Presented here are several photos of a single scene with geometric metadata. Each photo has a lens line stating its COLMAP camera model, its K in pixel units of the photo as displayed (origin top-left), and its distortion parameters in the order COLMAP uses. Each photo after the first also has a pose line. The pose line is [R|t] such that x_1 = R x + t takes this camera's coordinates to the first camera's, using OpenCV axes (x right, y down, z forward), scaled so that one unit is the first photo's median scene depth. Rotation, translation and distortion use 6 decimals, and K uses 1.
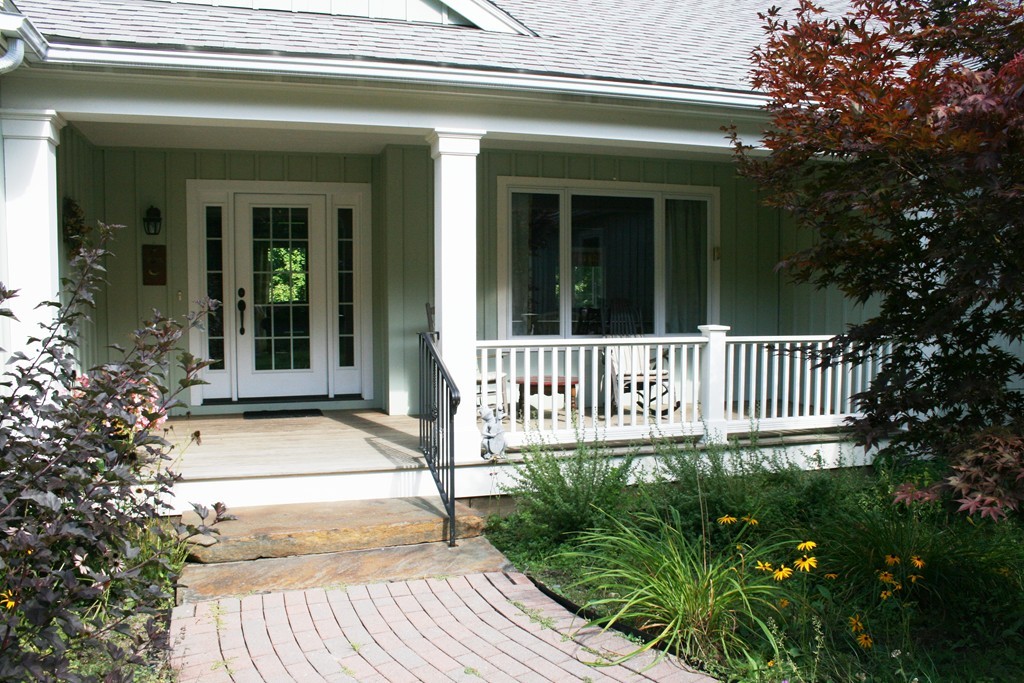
lens RADIAL K [[845.7, 0, 509.9], [0, 845.7, 354.0], [0, 0, 1]] dist [-0.162901, 0.126911]
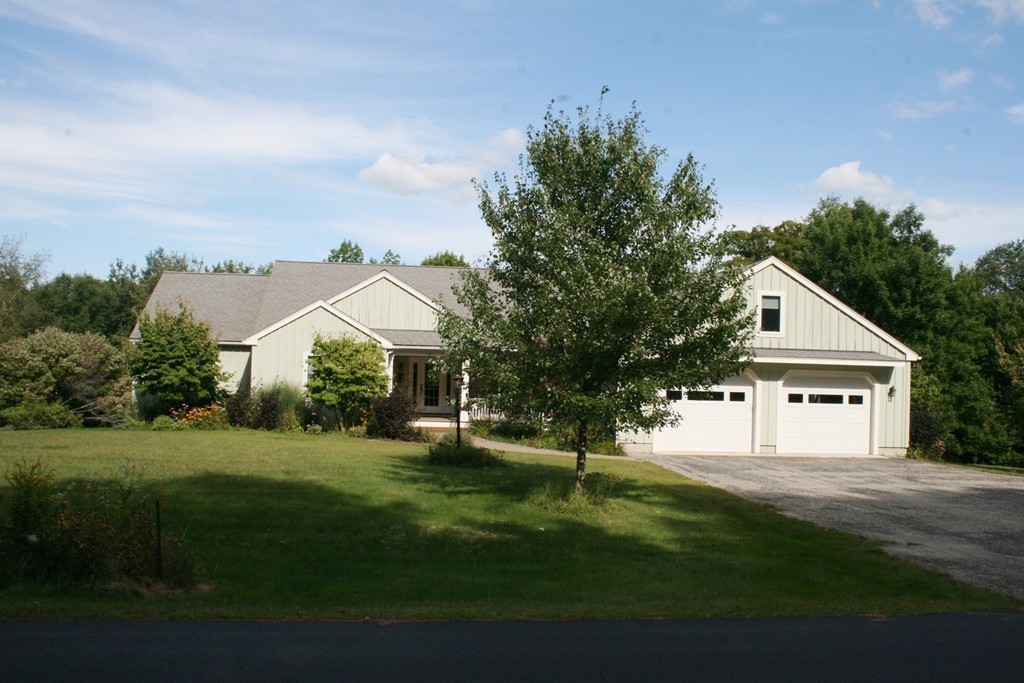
lens RADIAL K [[845.7, 0, 509.9], [0, 845.7, 354.0], [0, 0, 1]] dist [-0.162901, 0.126911]
pose [[0.973700, 0.015028, -0.227336, 0.944295], [-0.043226, 0.991884, -0.119570, 0.226611], [0.223694, 0.126252, 0.966448, -2.655148]]
